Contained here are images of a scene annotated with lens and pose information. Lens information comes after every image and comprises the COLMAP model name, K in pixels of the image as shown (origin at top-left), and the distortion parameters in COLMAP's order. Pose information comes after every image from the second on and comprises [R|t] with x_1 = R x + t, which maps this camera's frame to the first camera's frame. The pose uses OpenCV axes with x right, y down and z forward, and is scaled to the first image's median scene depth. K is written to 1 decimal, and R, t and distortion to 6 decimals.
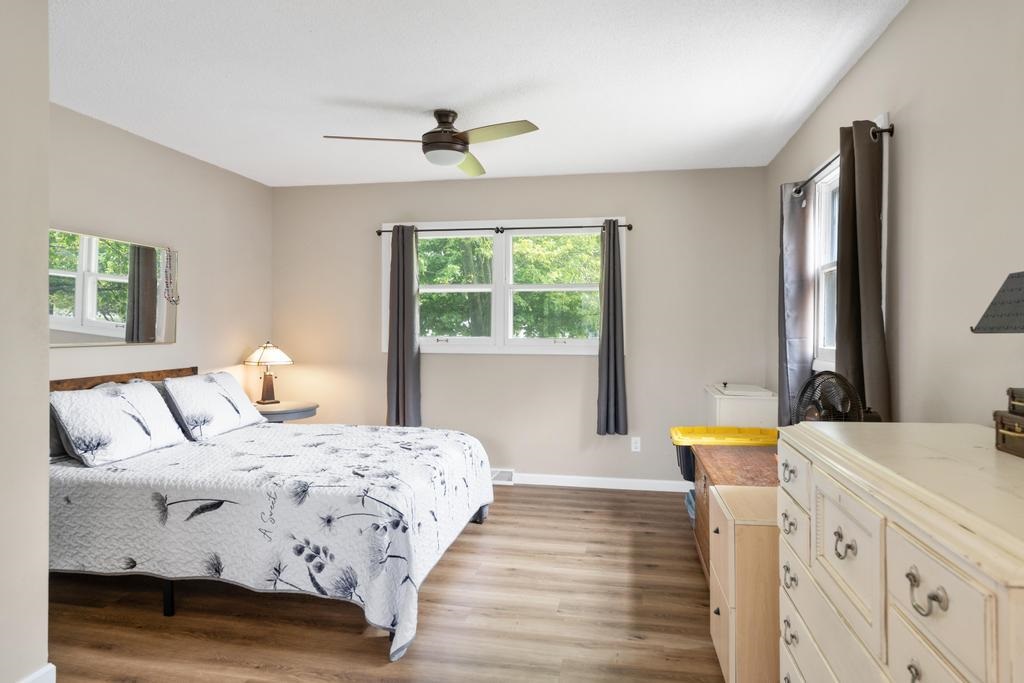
lens RADIAL K [[646.3, 0, 509.8], [0, 646.3, 335.8], [0, 0, 1]] dist [0.001981, -0.001745]
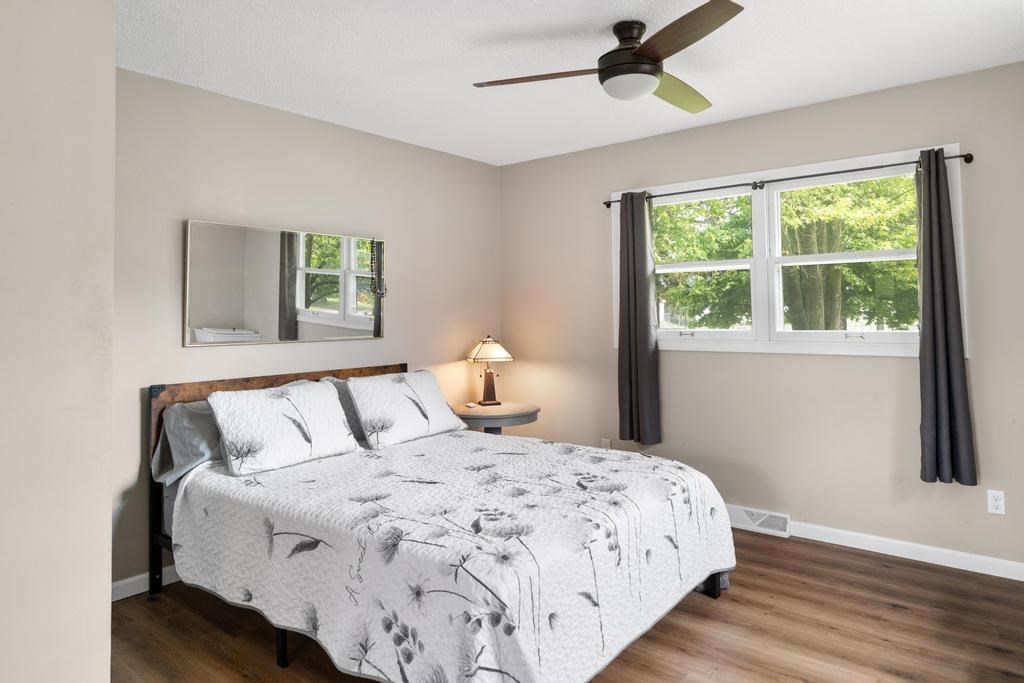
lens RADIAL K [[646.3, 0, 520.2], [0, 646.3, 292.5], [0, 0, 1]] dist [0.001981, -0.001745]
pose [[0.877813, -0.030371, -0.478040, 0.121505], [0.008433, 0.998813, -0.047971, -0.008934], [0.478929, 0.038078, 0.877027, 0.285564]]
